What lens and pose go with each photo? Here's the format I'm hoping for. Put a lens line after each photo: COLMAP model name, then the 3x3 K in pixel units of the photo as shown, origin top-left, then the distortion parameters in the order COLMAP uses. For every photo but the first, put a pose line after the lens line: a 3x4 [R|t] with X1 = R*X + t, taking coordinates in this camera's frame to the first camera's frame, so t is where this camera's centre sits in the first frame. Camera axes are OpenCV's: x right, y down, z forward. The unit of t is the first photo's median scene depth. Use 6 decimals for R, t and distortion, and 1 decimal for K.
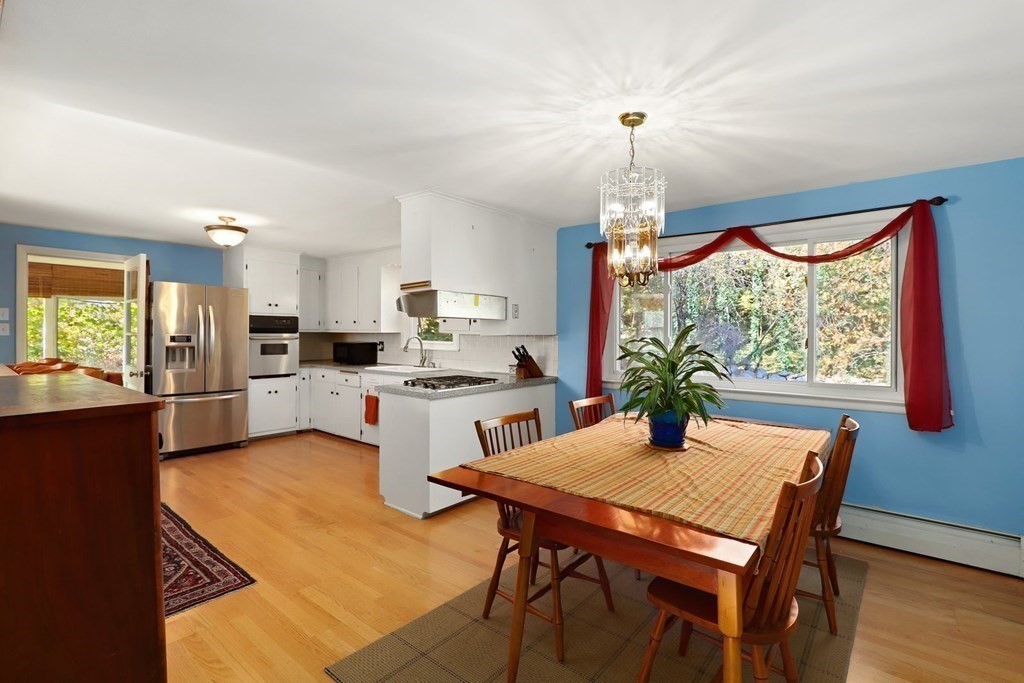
lens RADIAL K [[469.6, 0, 512.6], [0, 469.6, 333.1], [0, 0, 1]] dist [-0.024778, 0.000057]
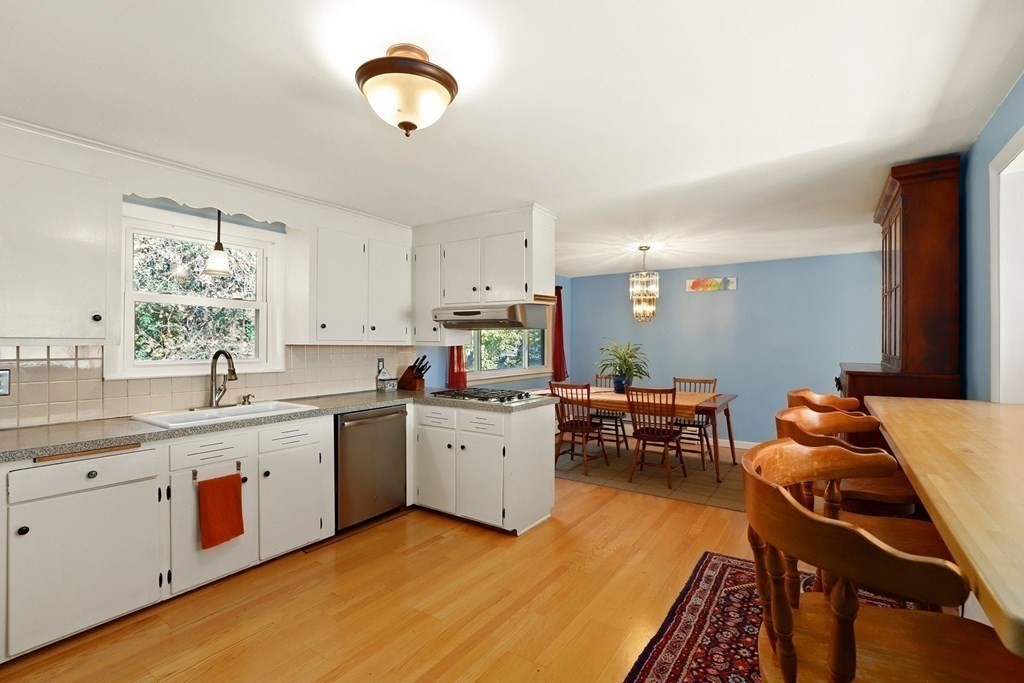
lens RADIAL K [[469.6, 0, 514.5], [0, 469.6, 341.8], [0, 0, 1]] dist [-0.024778, 0.000057]
pose [[-0.089209, -0.007009, 0.995988, -0.768131], [-0.001023, 0.999975, 0.006945, -0.007431], [-0.996012, -0.000399, -0.089214, 0.719506]]
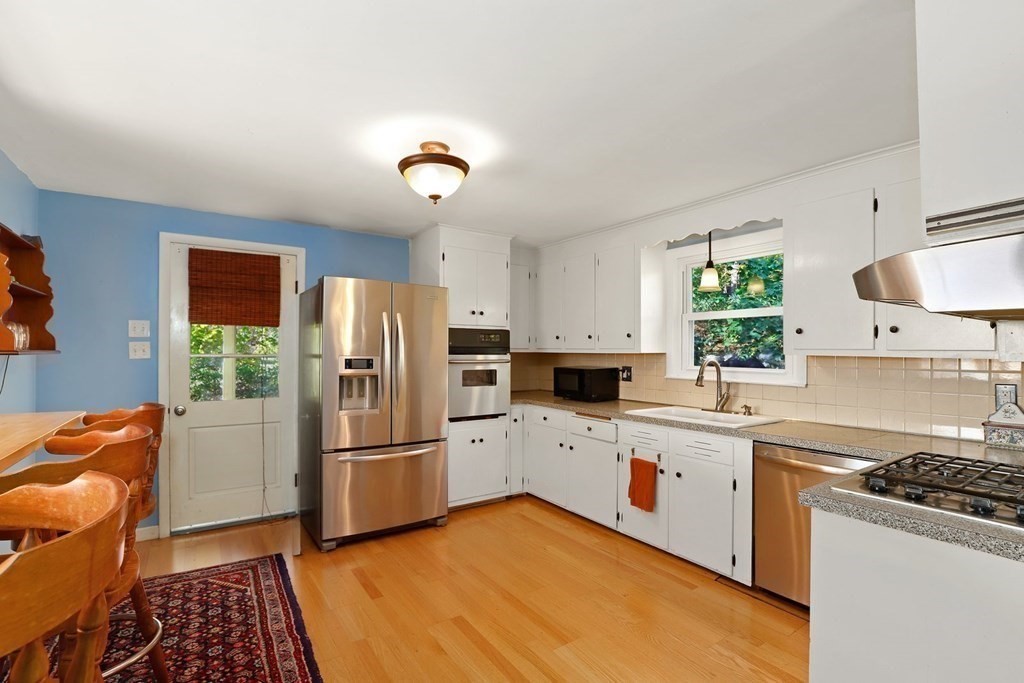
lens RADIAL K [[469.6, 0, 516.7], [0, 469.6, 351.1], [0, 0, 1]] dist [-0.024778, 0.000057]
pose [[0.959357, -0.002599, -0.282182, -0.277817], [0.001824, 0.999994, -0.003009, -0.002176], [0.282188, 0.002372, 0.959356, 0.377073]]
